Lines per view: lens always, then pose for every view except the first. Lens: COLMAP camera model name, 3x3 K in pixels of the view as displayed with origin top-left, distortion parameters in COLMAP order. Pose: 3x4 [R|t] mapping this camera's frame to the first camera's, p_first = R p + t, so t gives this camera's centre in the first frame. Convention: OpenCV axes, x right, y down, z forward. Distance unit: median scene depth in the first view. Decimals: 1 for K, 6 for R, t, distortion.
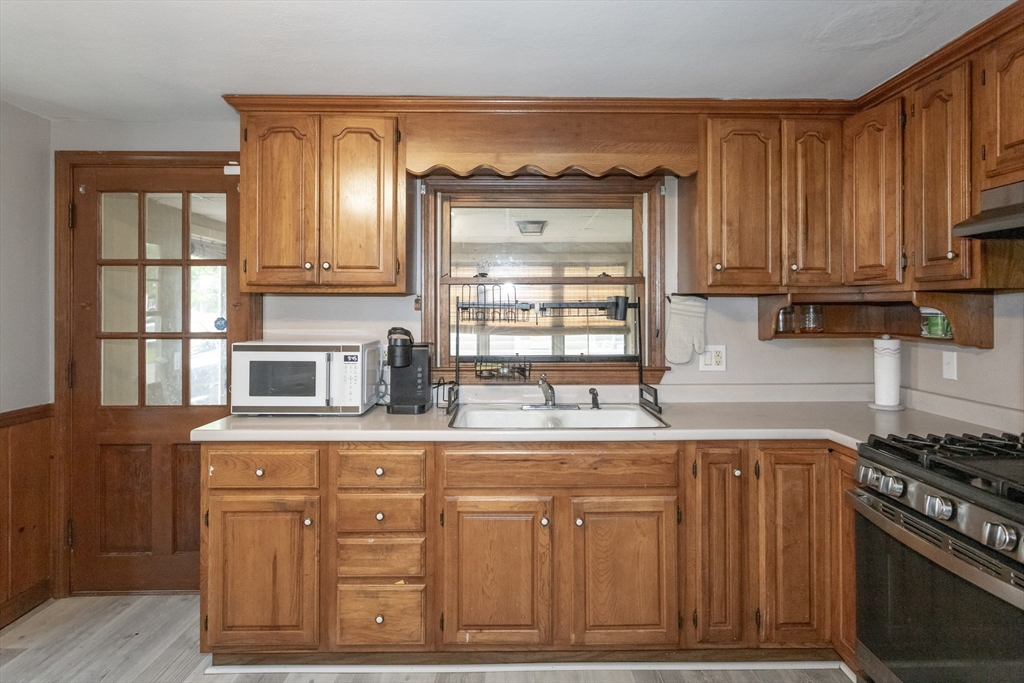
lens RADIAL K [[569.7, 0, 513.6], [0, 569.7, 304.1], [0, 0, 1]] dist [-0.001414, -0.000696]
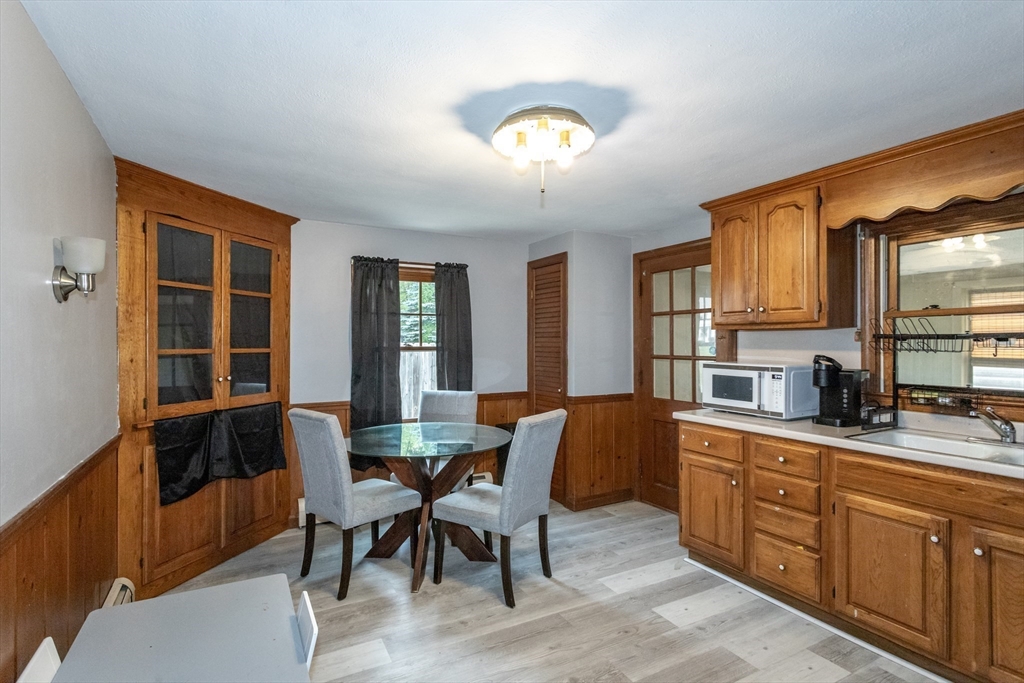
lens RADIAL K [[488.4, 0, 489.1], [0, 488.4, 345.2], [0, 0, 1]] dist [0.000442, -0.000027]
pose [[0.451860, 0.003398, -0.892082, 0.442295], [0.010197, 0.999908, 0.008973, 0.002648], [0.892030, -0.013151, 0.451784, -0.134869]]
